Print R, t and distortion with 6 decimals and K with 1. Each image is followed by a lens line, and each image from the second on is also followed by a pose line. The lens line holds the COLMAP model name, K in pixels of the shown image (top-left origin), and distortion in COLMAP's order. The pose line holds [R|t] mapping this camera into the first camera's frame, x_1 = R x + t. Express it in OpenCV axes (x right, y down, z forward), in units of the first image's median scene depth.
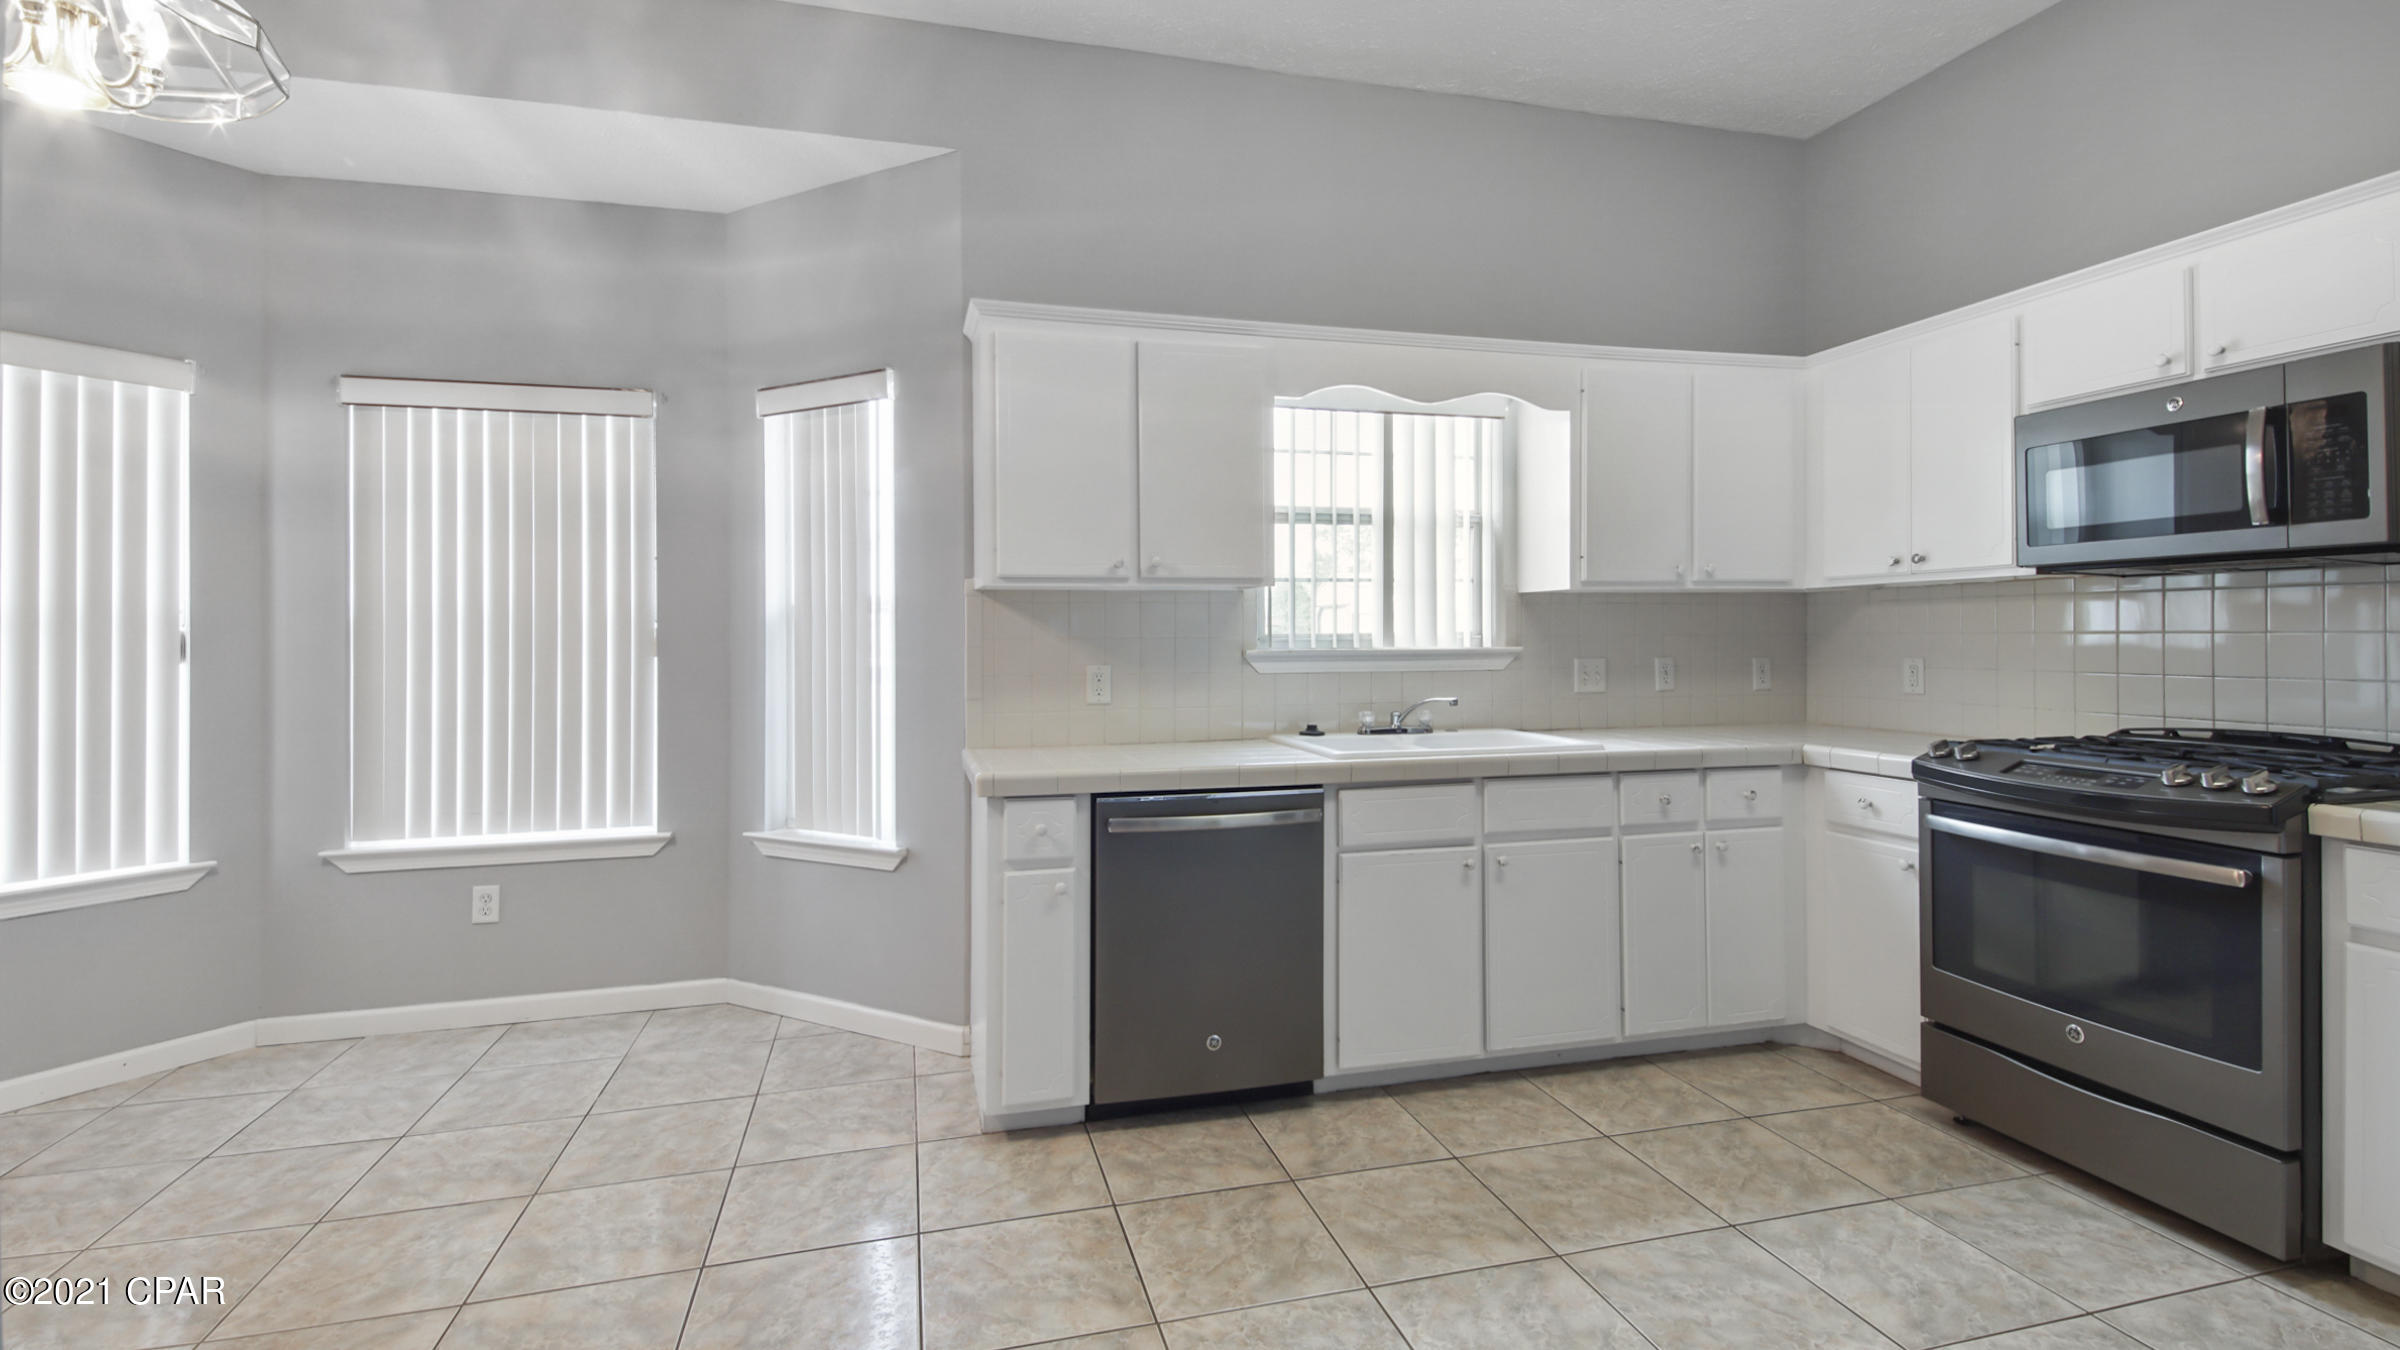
lens RADIAL K [[1068.9, 0, 1192.5], [0, 1068.9, 632.2], [0, 0, 1]] dist [0.010196, -0.003177]
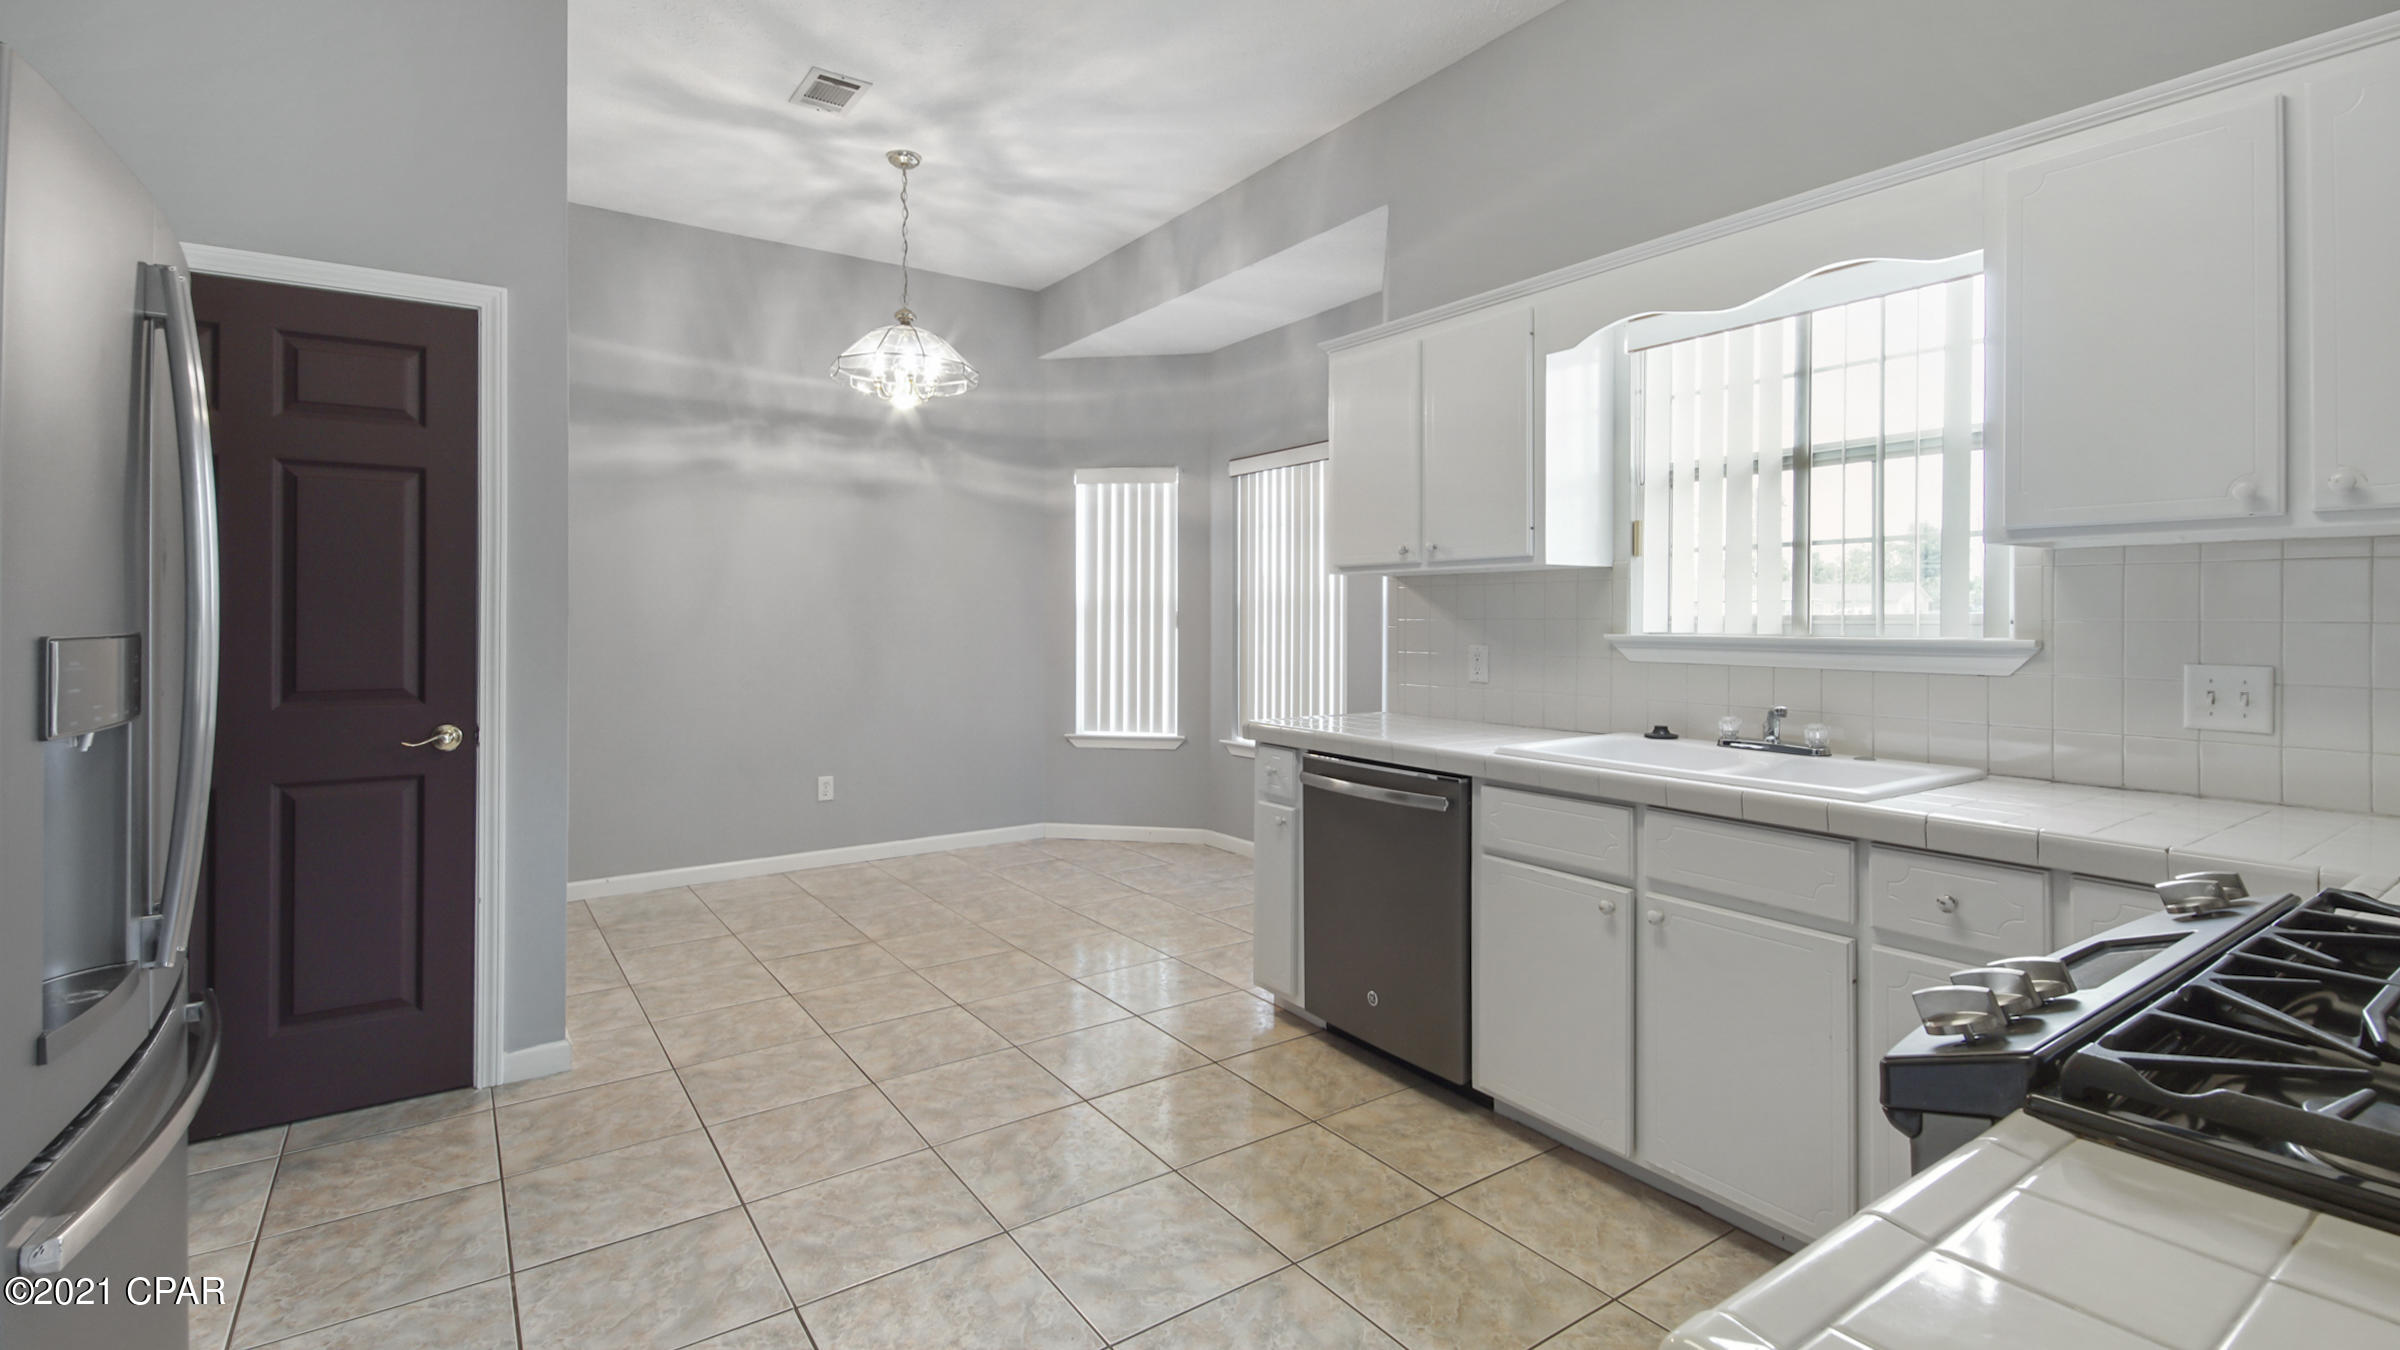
lens RADIAL K [[1068.9, 0, 1181.3], [0, 1068.9, 598.2], [0, 0, 1]] dist [0.010196, -0.003177]
pose [[0.335473, -0.008755, -0.942009, 0.918866], [-0.002815, 0.999943, -0.010296, -0.003942], [0.942046, 0.006105, 0.335429, 0.435894]]
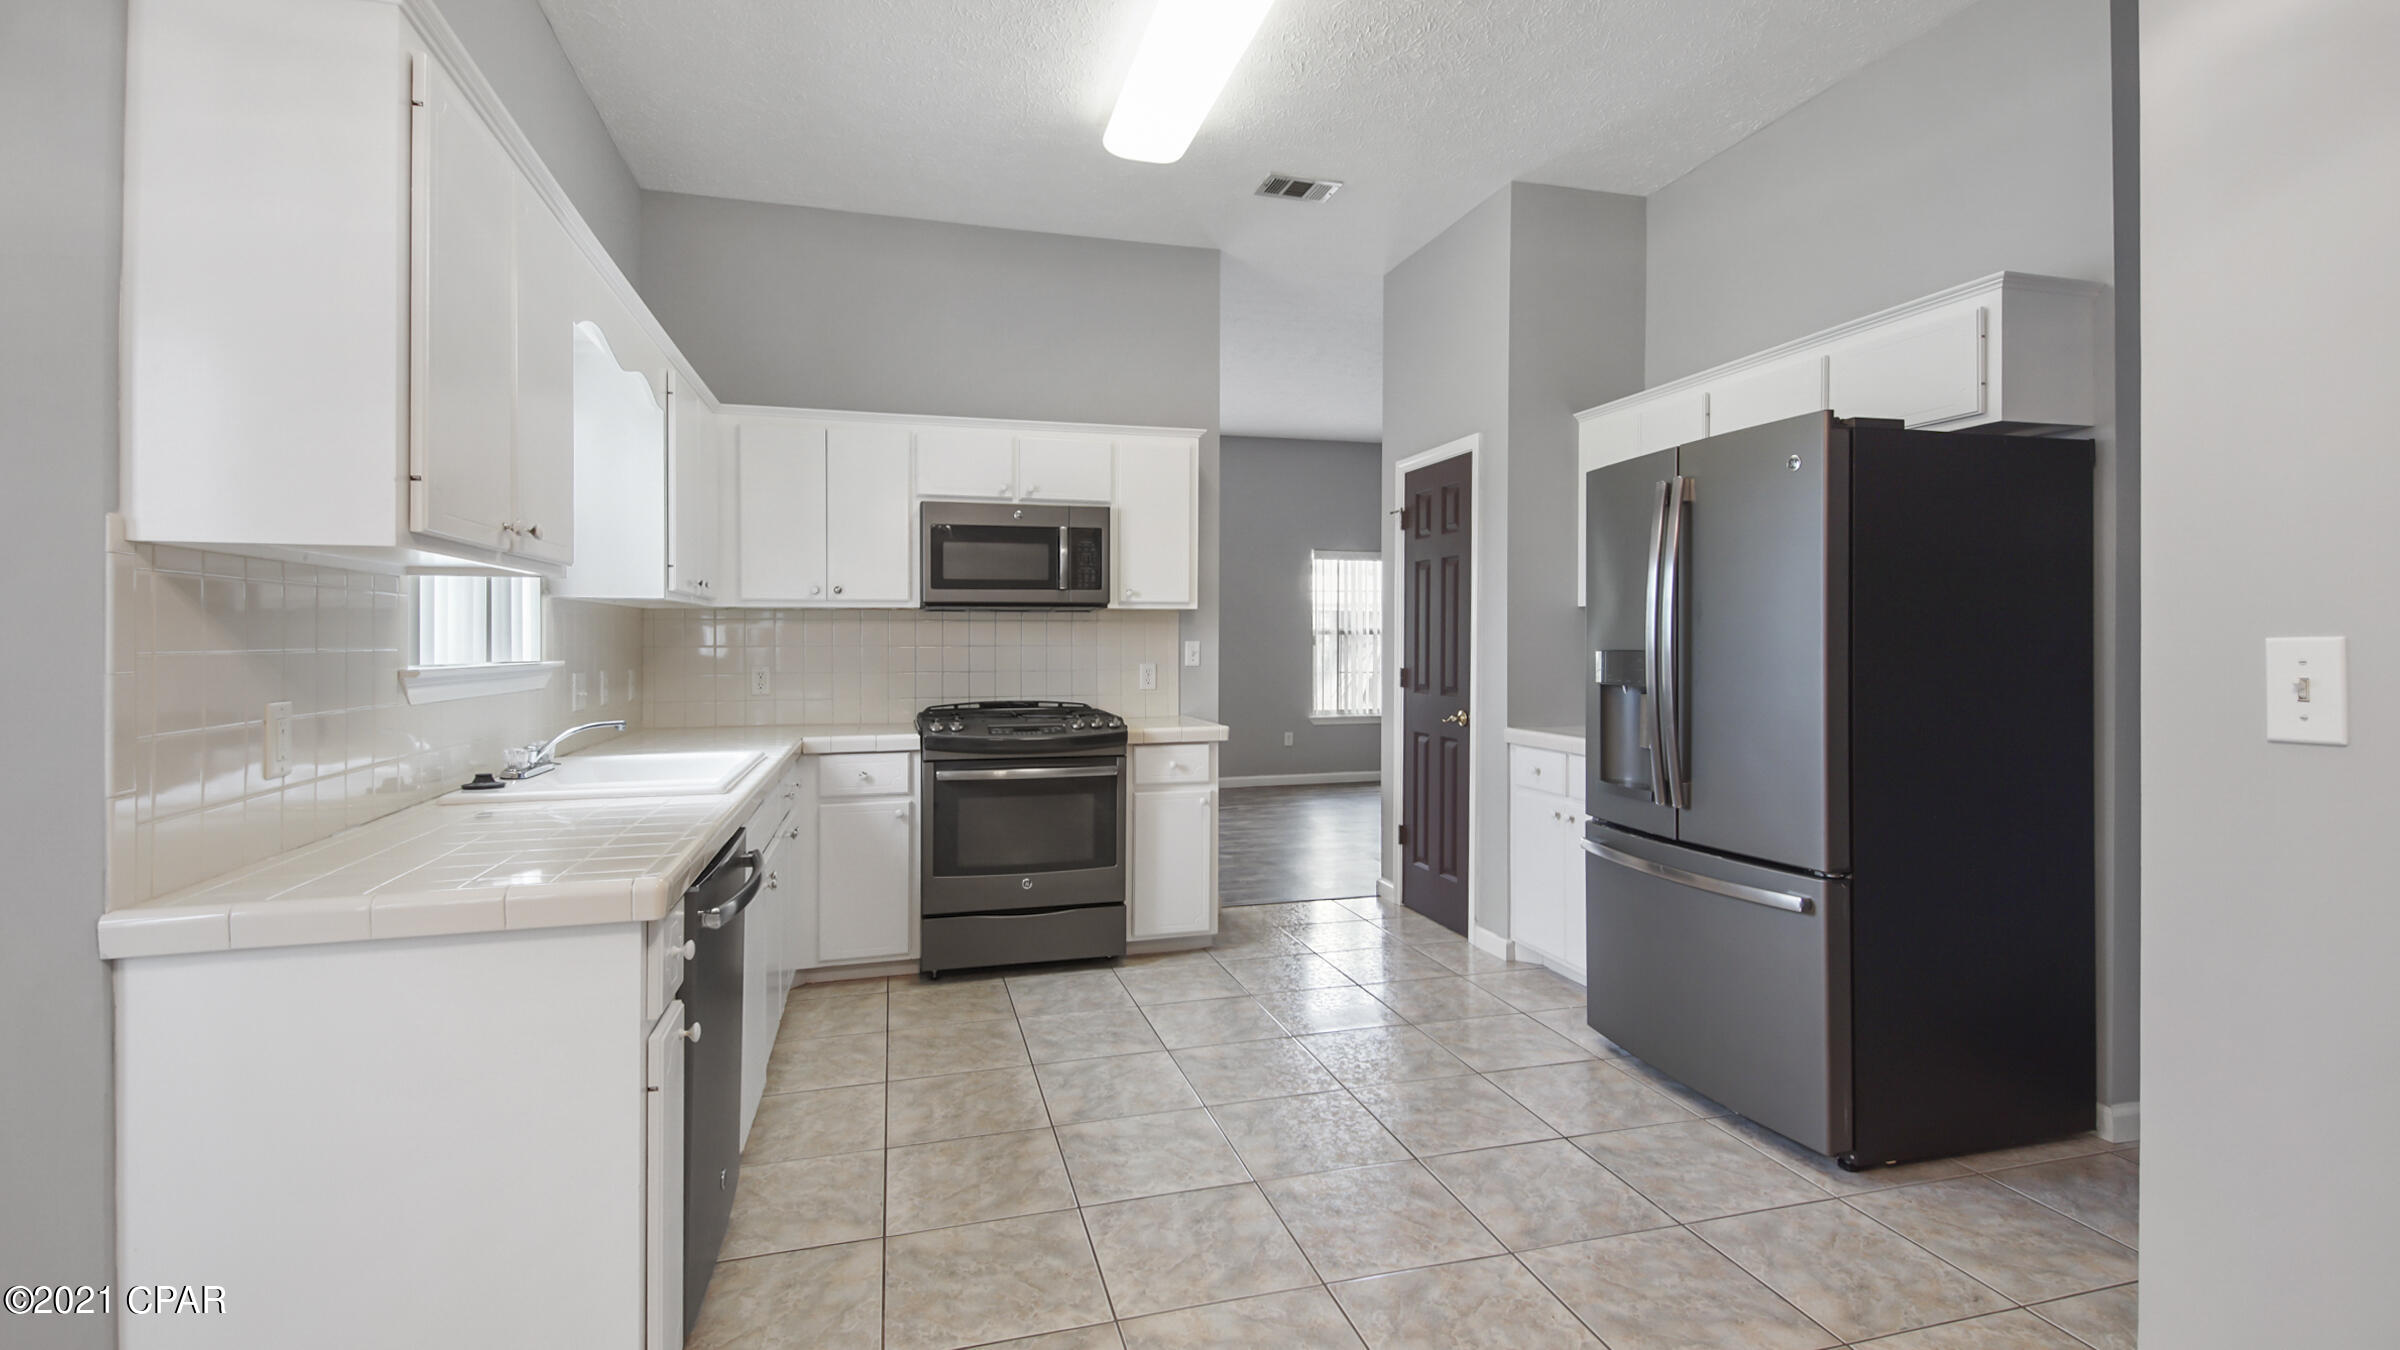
lens RADIAL K [[1068.9, 0, 1194.0], [0, 1068.9, 653.1], [0, 0, 1]] dist [0.010196, -0.003177]
pose [[-0.021074, -0.005168, 0.999765, -0.715720], [-0.001771, 0.999985, 0.005131, 0.002745], [-0.999776, -0.001663, -0.021083, 0.646173]]
